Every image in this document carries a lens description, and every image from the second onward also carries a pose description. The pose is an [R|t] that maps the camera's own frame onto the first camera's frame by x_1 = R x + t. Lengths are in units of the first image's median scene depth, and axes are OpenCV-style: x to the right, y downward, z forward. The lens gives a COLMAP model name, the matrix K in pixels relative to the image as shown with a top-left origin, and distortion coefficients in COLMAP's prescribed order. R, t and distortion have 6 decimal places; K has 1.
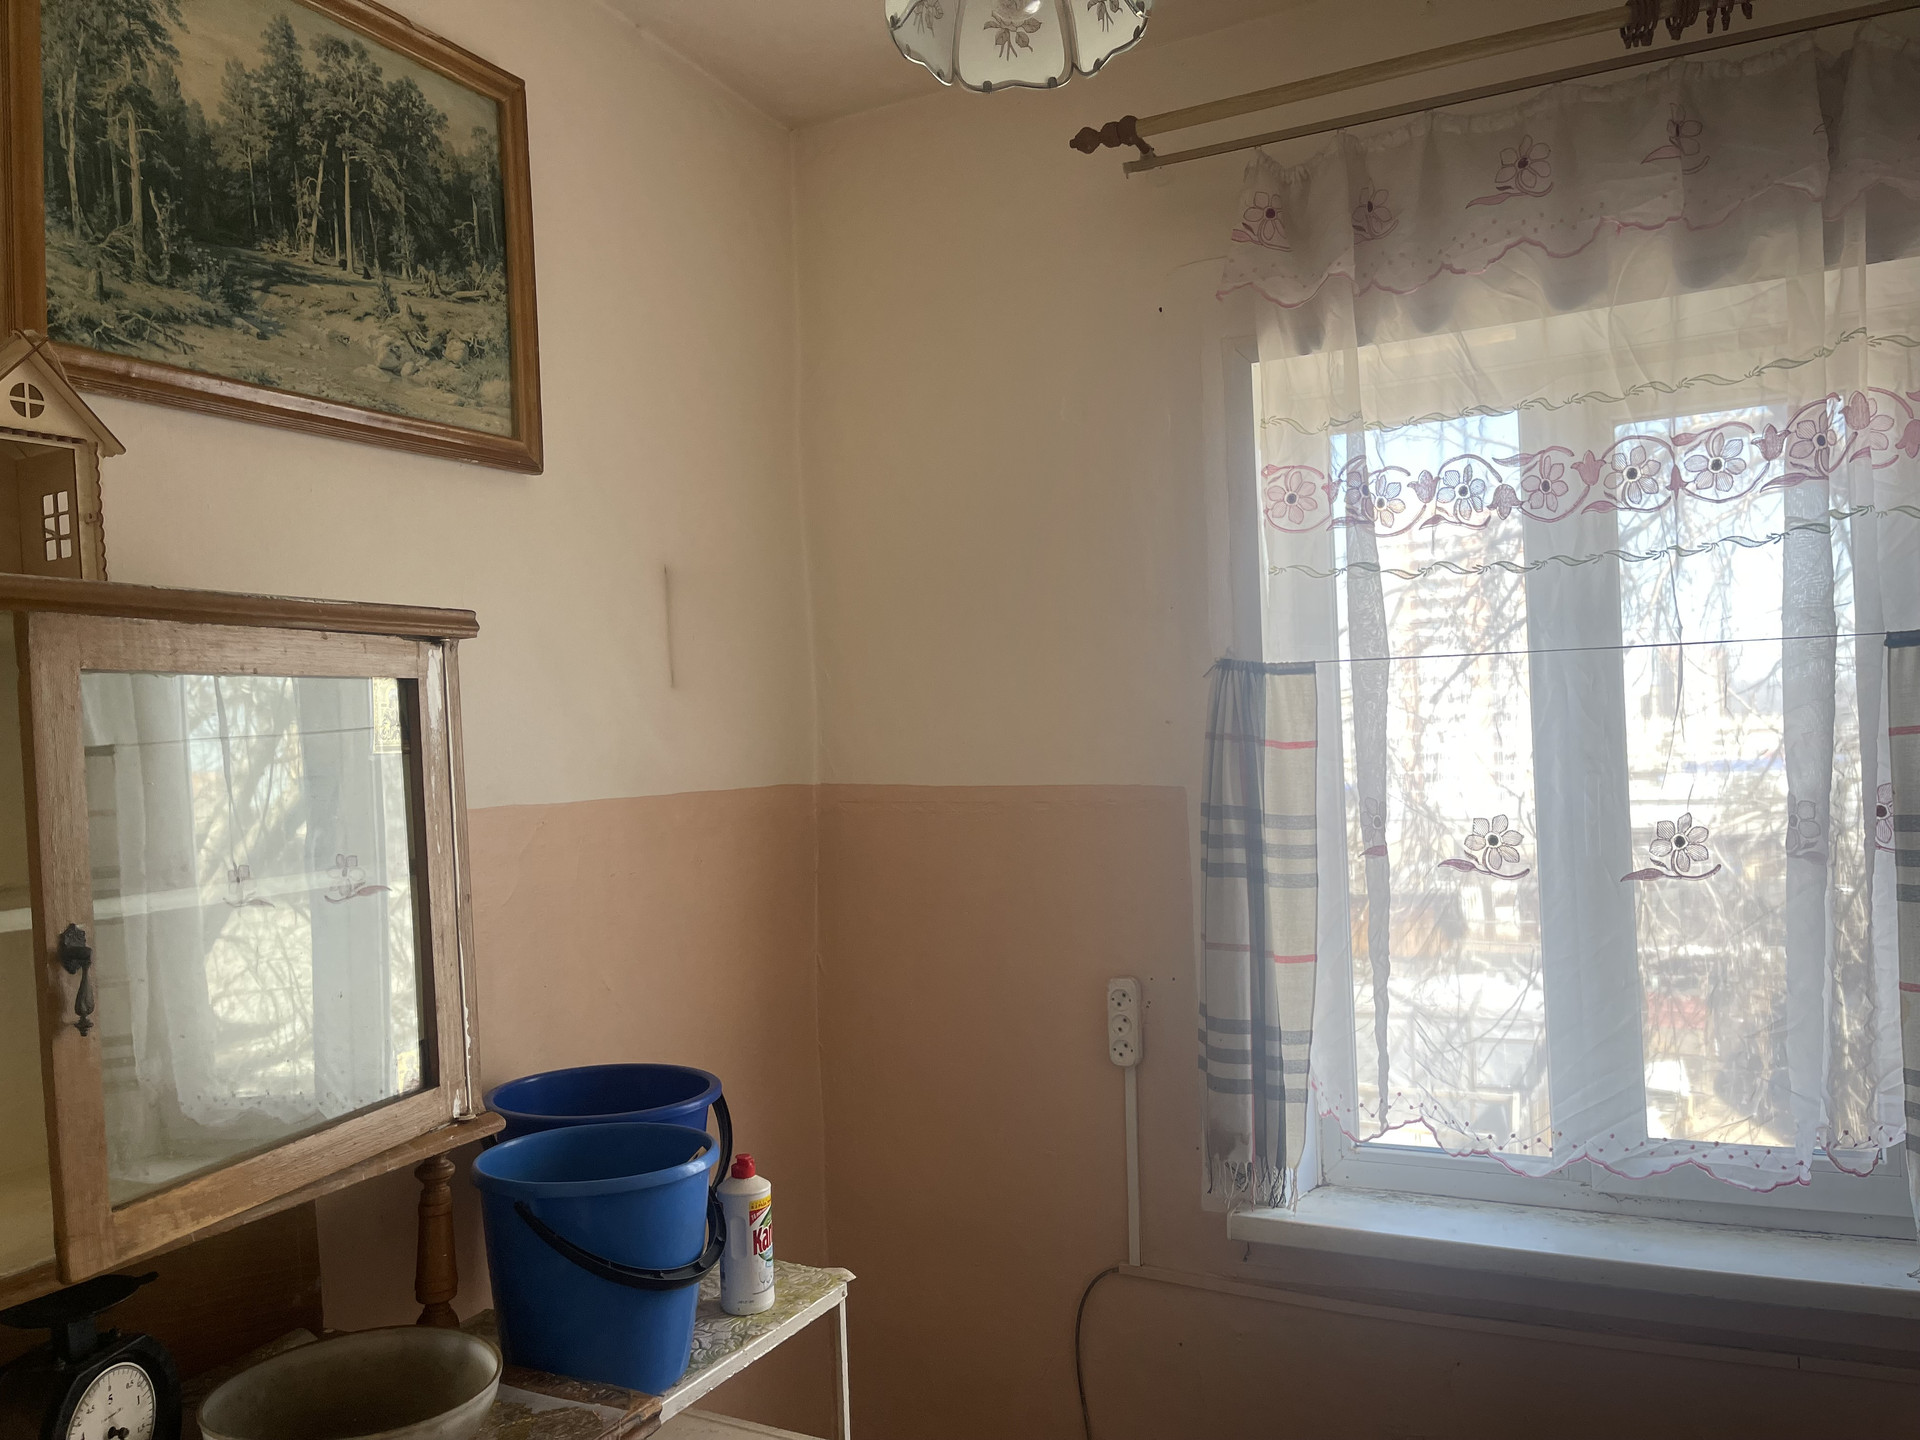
lens RADIAL K [[1454.2, 0, 941.1], [0, 1454.2, 737.8], [0, 0, 1]] dist [0.059004, -0.074497]
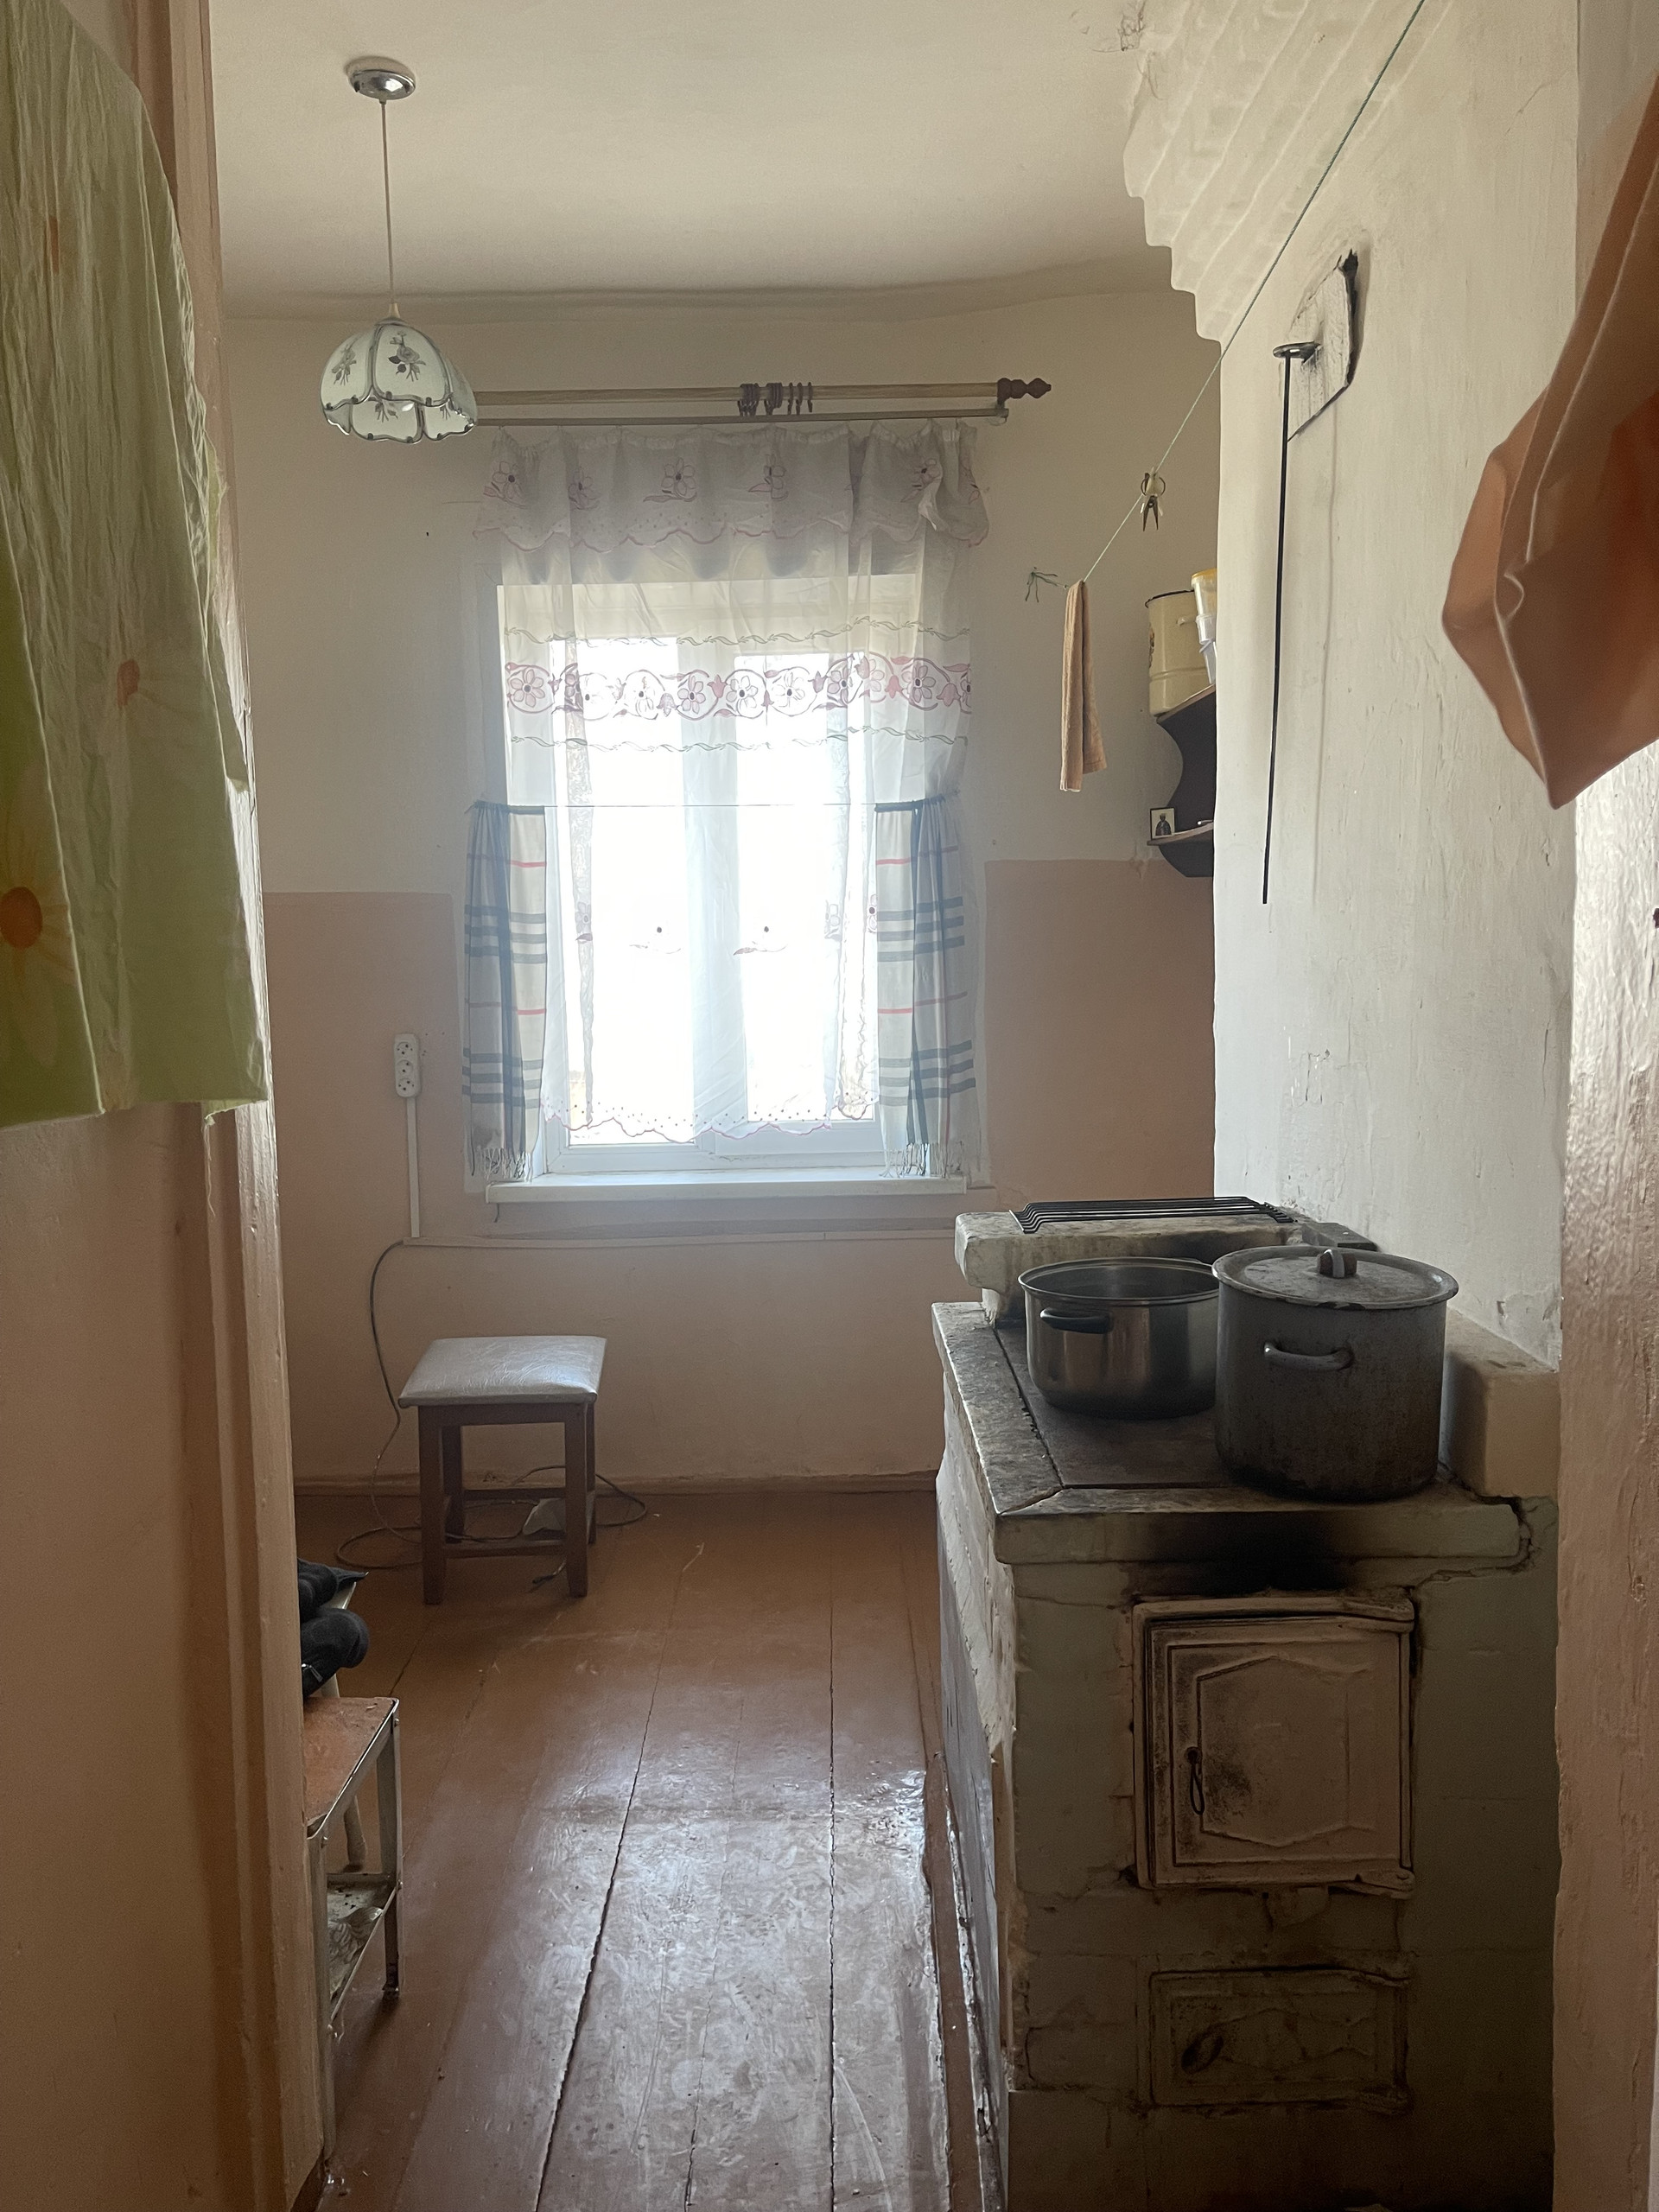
lens RADIAL K [[1675.4, 0, 815.7], [0, 1675.4, 1106.7], [0, 0, 1]] dist [0.059004, -0.074497]
pose [[0.900421, -0.032359, 0.433814, -0.246714], [-0.018196, 0.993555, 0.111879, 0.055337], [-0.434639, -0.108632, 0.894029, -0.672064]]
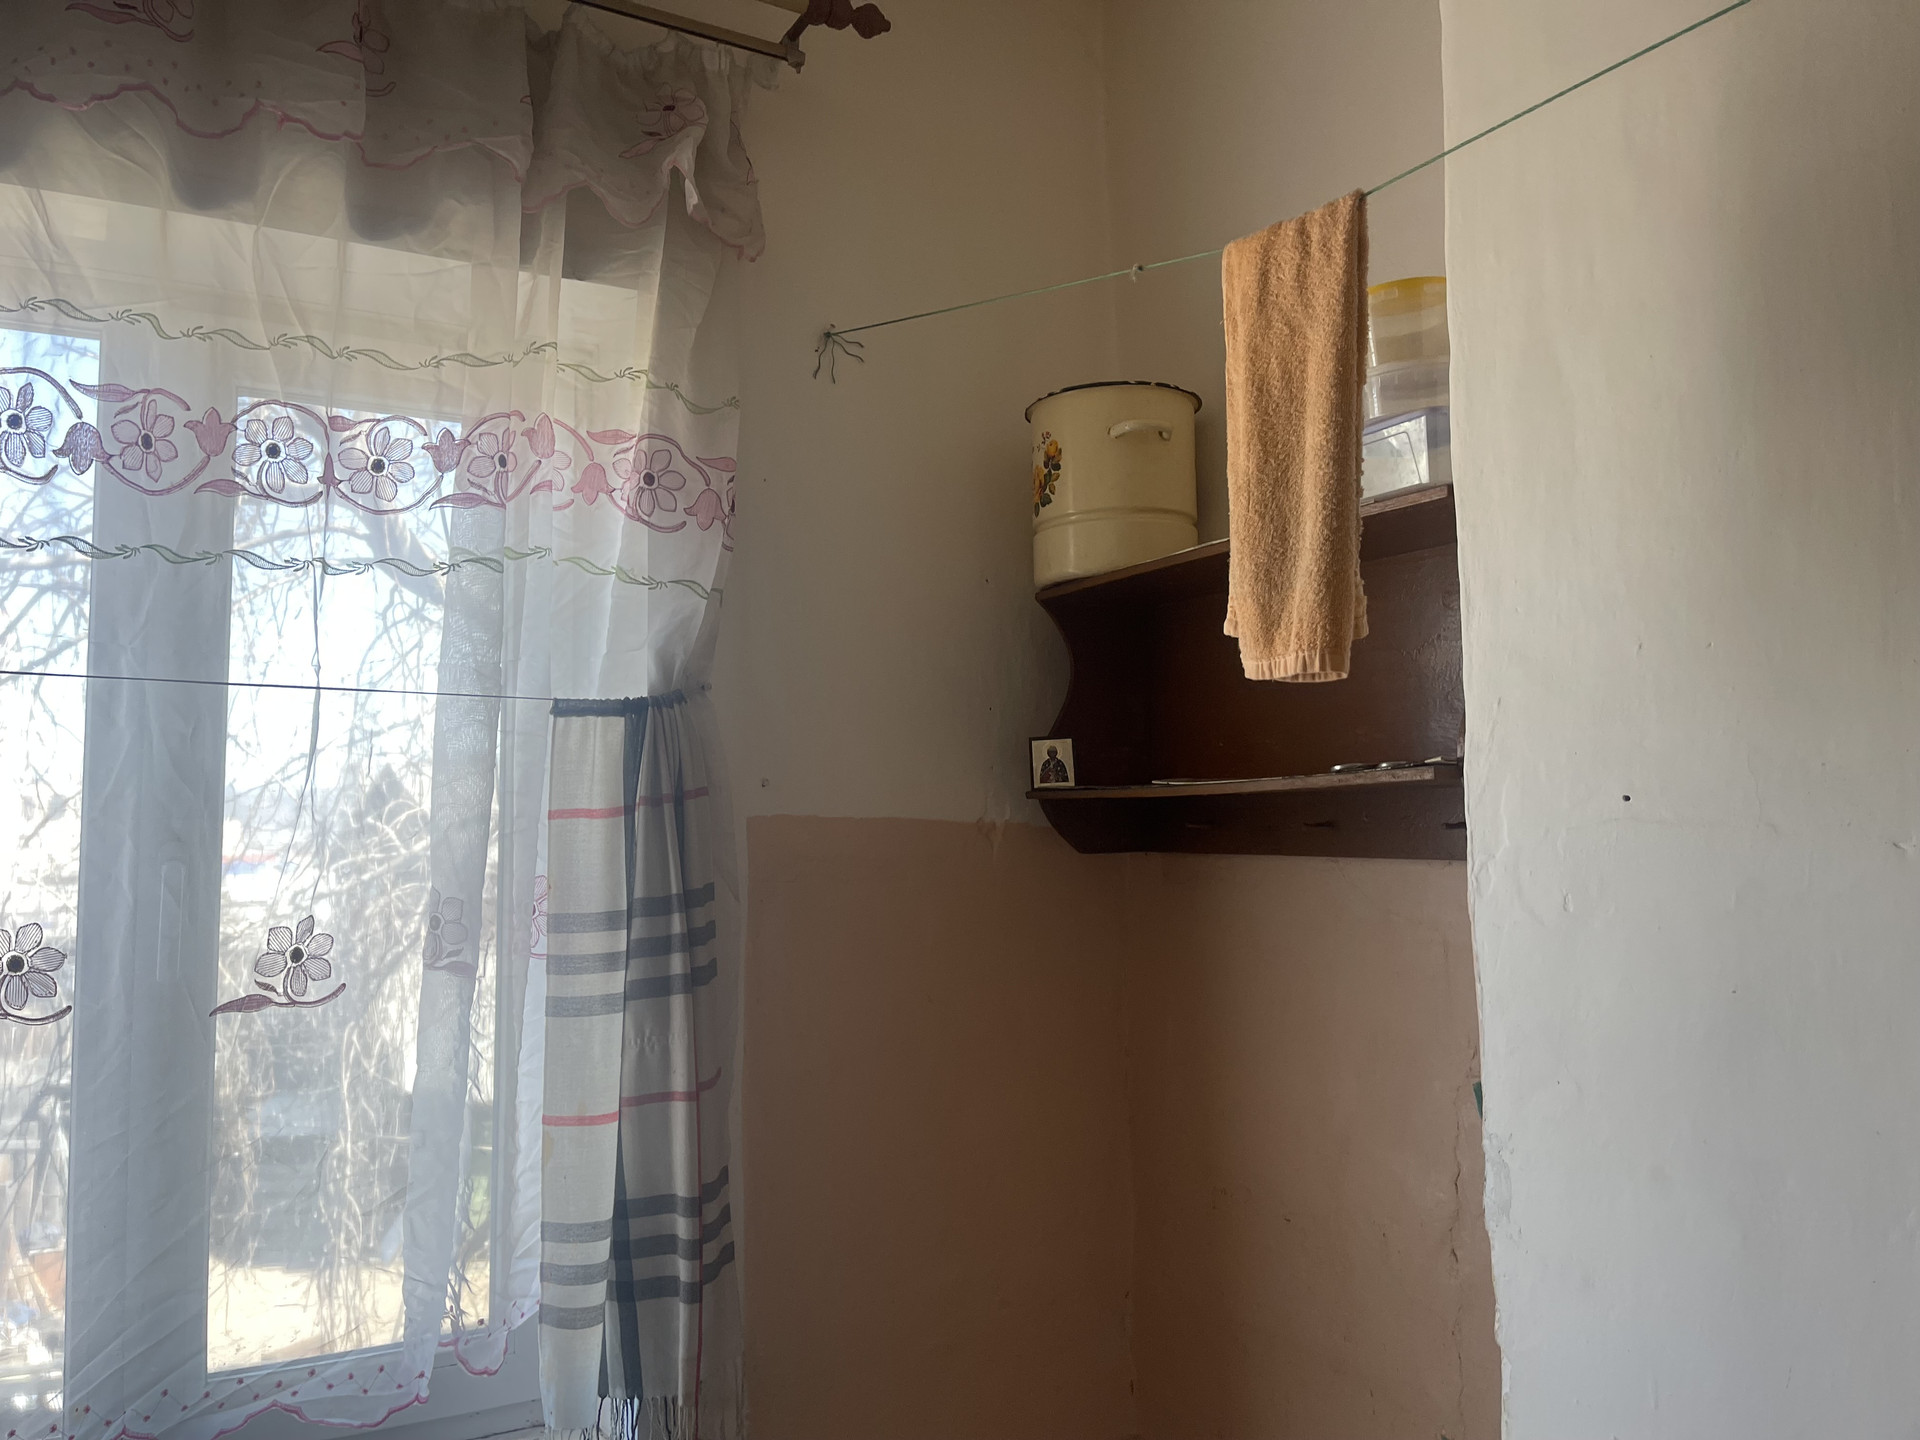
lens RADIAL K [[1454.2, 0, 950.2], [0, 1454.2, 711.9], [0, 0, 1]] dist [0.059004, -0.074497]
pose [[0.560275, 0.101356, 0.822082, 0.067493], [-0.029240, 0.994287, -0.102659, 0.015048], [-0.827791, 0.033480, 0.560037, 0.303416]]
